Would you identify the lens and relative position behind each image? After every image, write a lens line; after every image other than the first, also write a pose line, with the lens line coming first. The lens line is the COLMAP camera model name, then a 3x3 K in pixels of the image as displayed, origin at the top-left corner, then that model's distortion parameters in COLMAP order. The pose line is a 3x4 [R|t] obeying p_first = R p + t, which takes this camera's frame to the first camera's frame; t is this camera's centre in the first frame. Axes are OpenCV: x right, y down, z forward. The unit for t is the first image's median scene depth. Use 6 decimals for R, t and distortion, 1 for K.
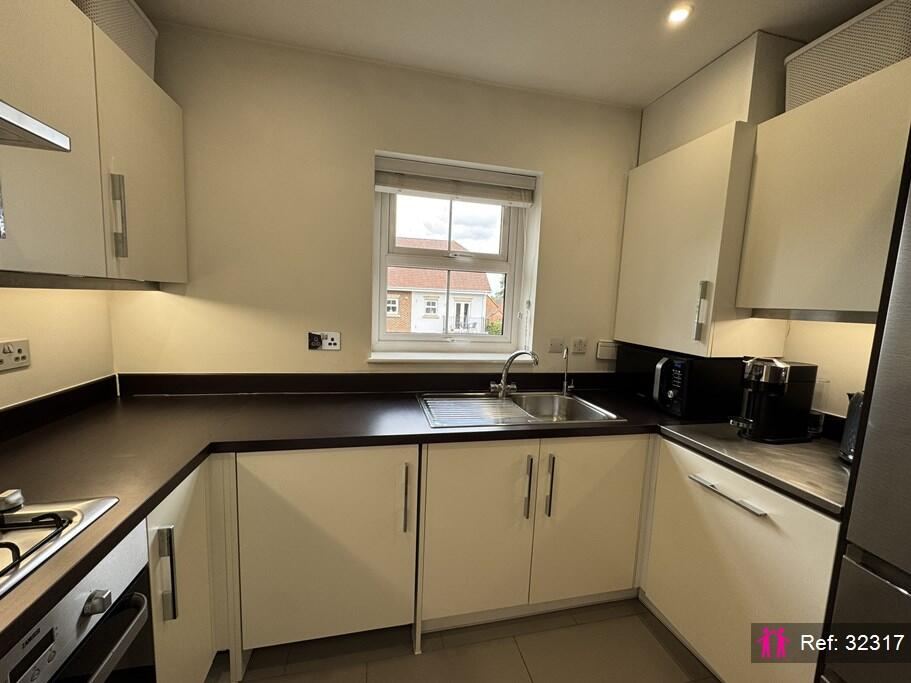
lens RADIAL K [[365.5, 0, 459.7], [0, 365.5, 342.0], [0, 0, 1]] dist [-0.000955, 0.000036]
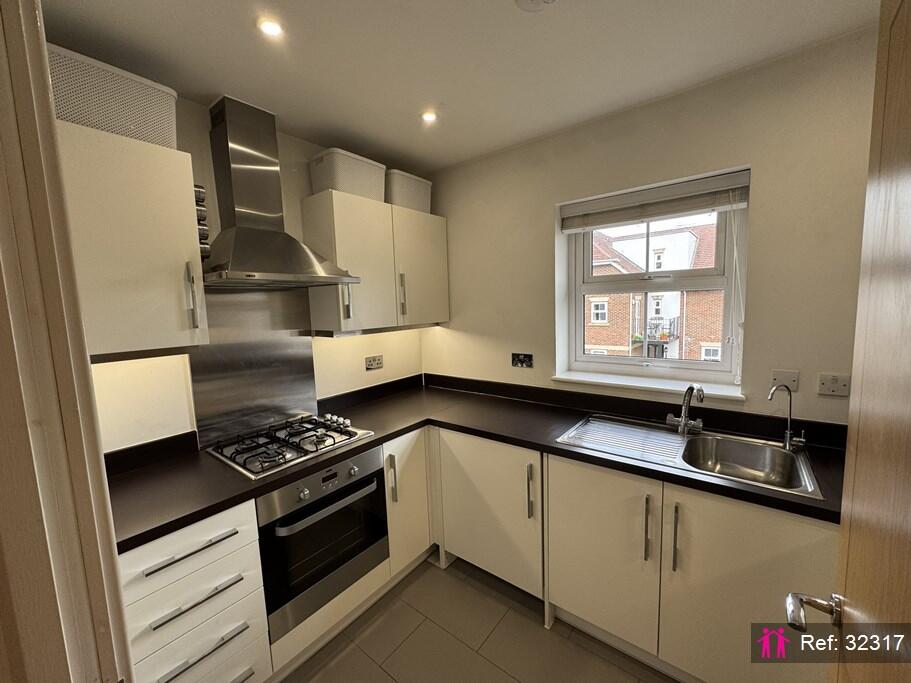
lens RADIAL K [[365.5, 0, 459.7], [0, 365.5, 342.0], [0, 0, 1]] dist [-0.000955, 0.000036]
pose [[0.626820, 0.016910, -0.778981, 0.563534], [-0.027495, 0.999622, -0.000425, -0.067870], [0.778679, 0.021685, 0.627048, 0.007218]]
